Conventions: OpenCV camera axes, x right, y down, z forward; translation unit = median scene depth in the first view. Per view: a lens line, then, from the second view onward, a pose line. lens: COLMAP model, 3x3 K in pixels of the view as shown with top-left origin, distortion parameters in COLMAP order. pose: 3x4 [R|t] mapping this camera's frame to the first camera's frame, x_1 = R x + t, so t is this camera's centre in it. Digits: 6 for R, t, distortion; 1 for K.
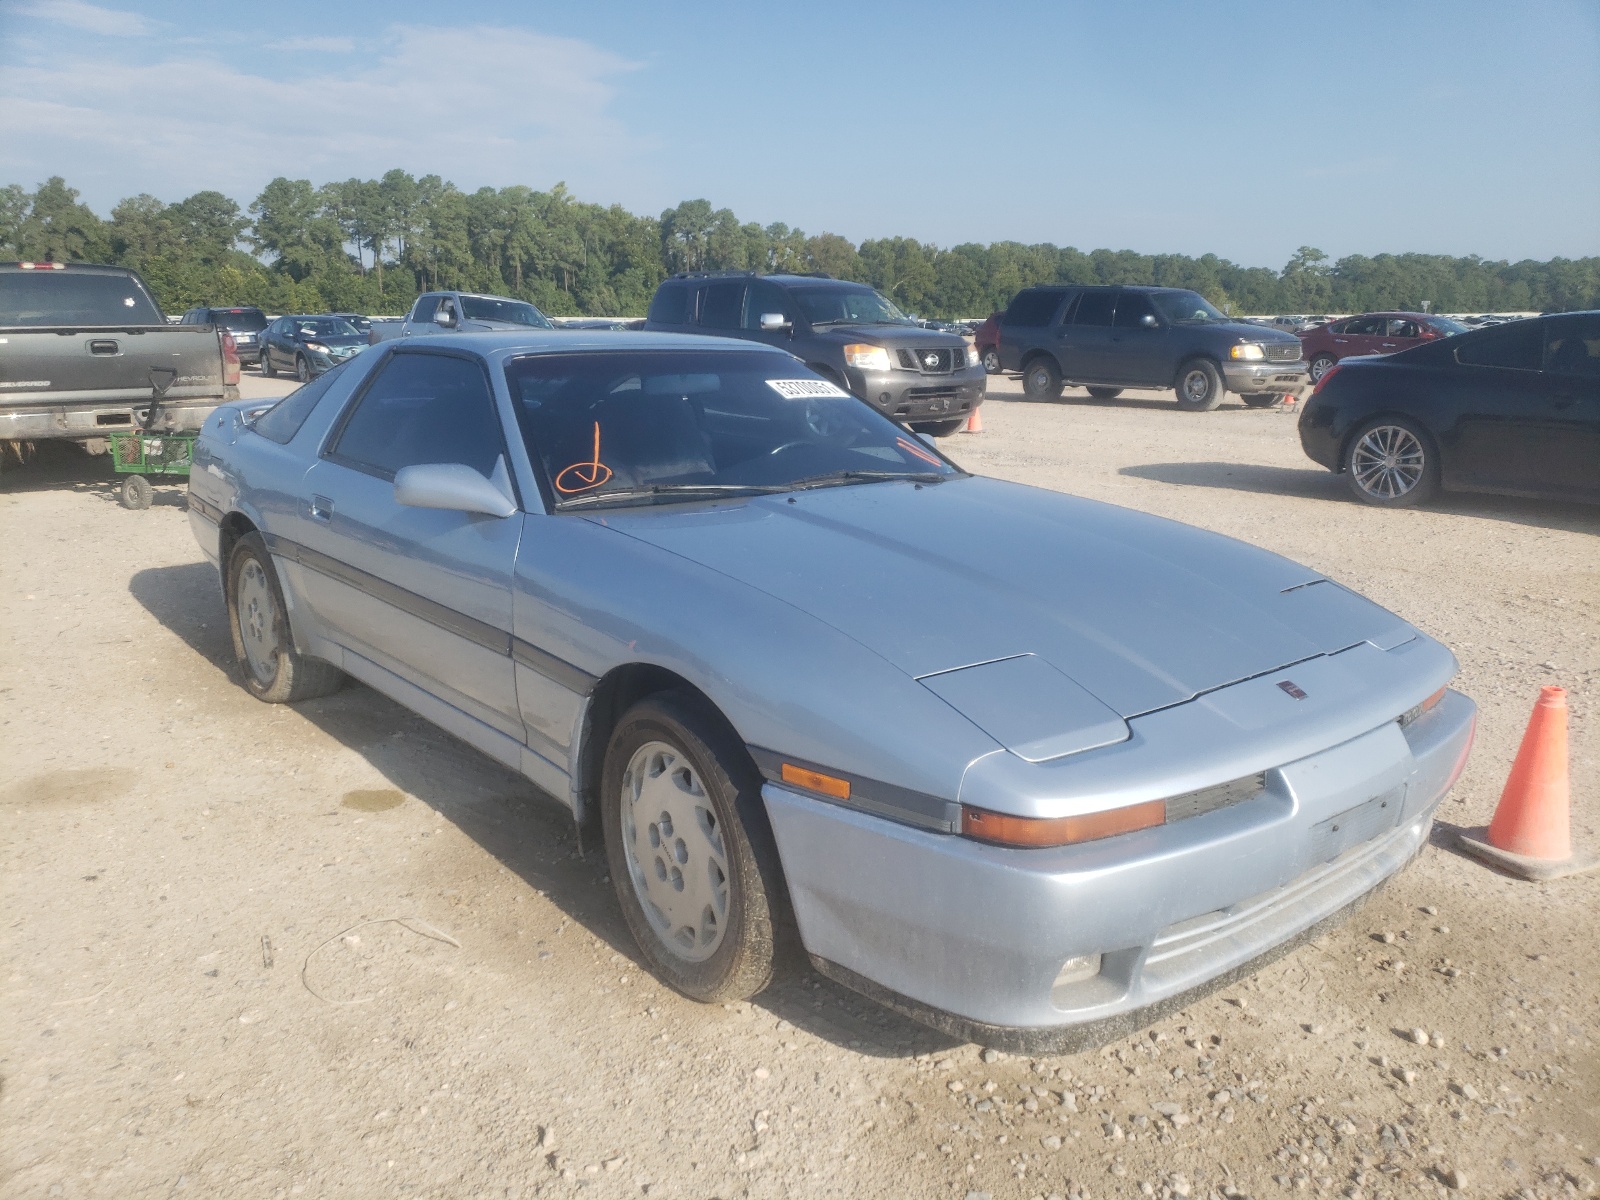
lens RADIAL K [[1217.2, 0, 796.0], [0, 1217.2, 606.6], [0, 0, 1]] dist [-0.009561, -0.001089]
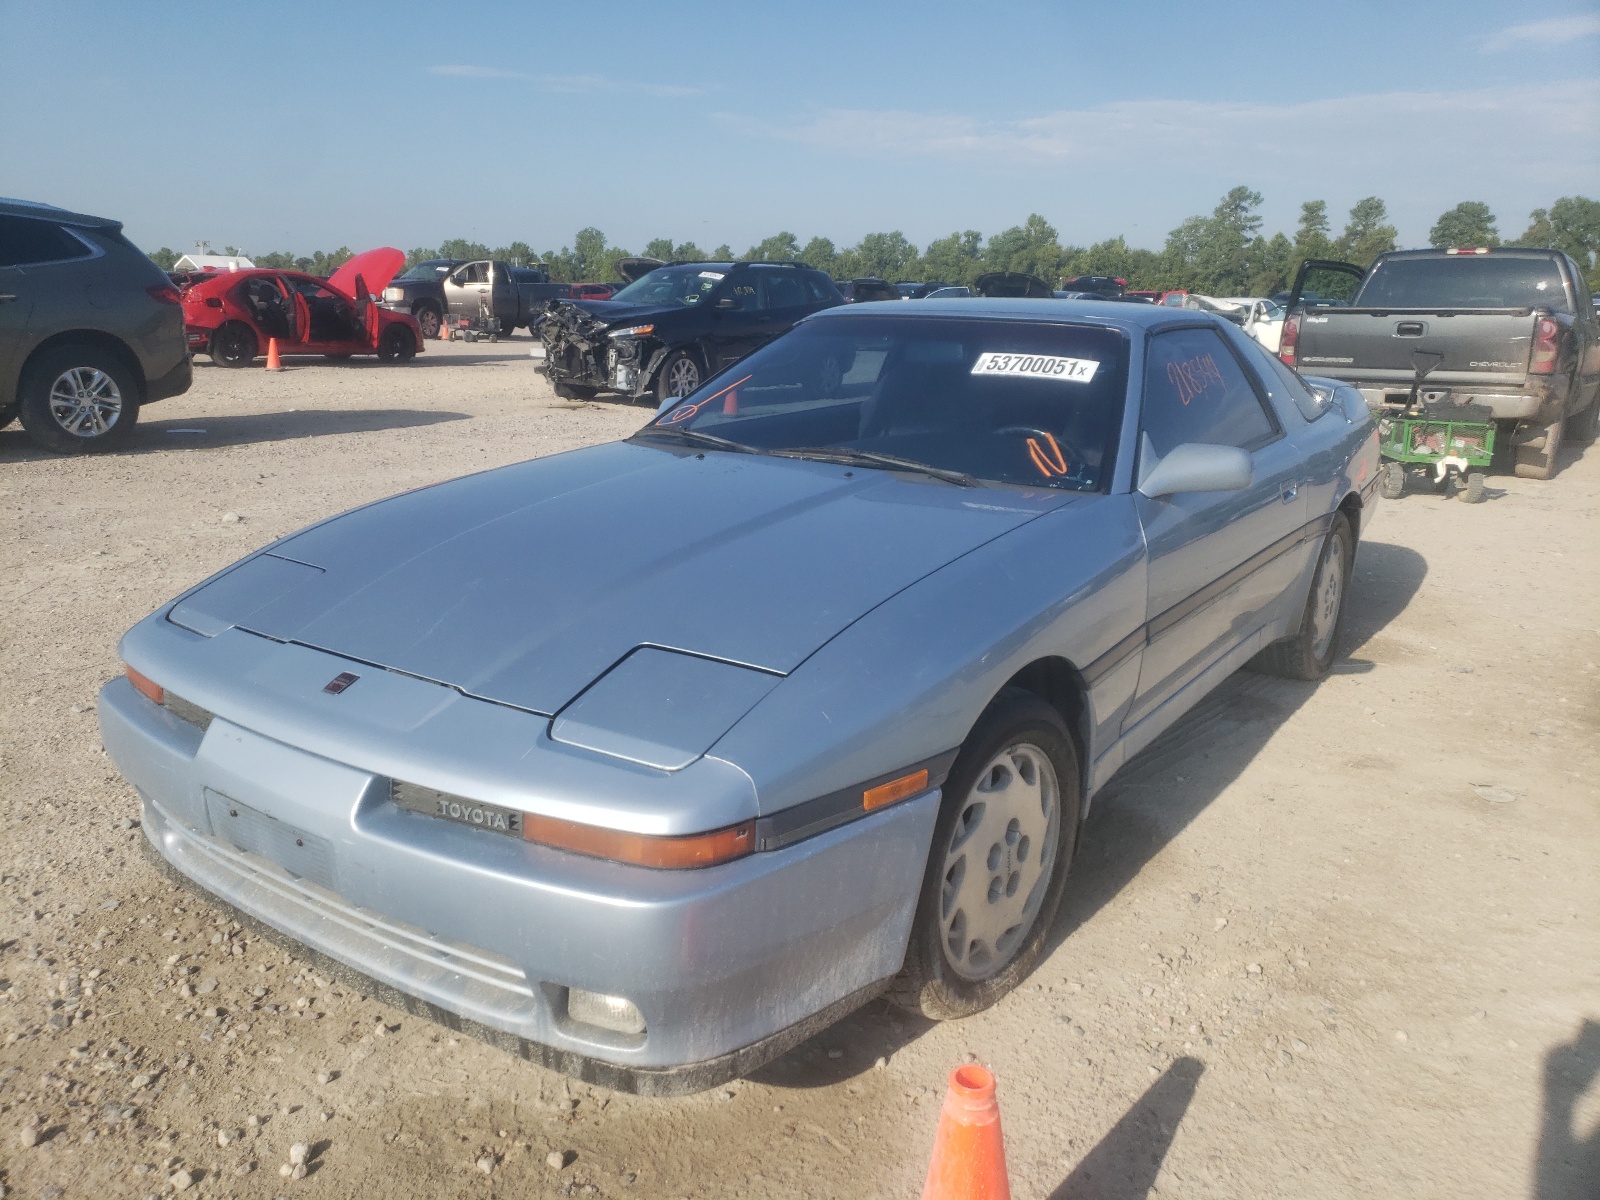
lens RADIAL K [[1217.2, 0, 797.3], [0, 1217.2, 593.6], [0, 0, 1]] dist [-0.009561, -0.001089]
pose [[0.352445, 0.223498, -0.908753, 0.234361], [-0.224148, 0.962958, 0.149897, -0.036533], [0.908592, 0.150865, 0.389486, 0.165774]]
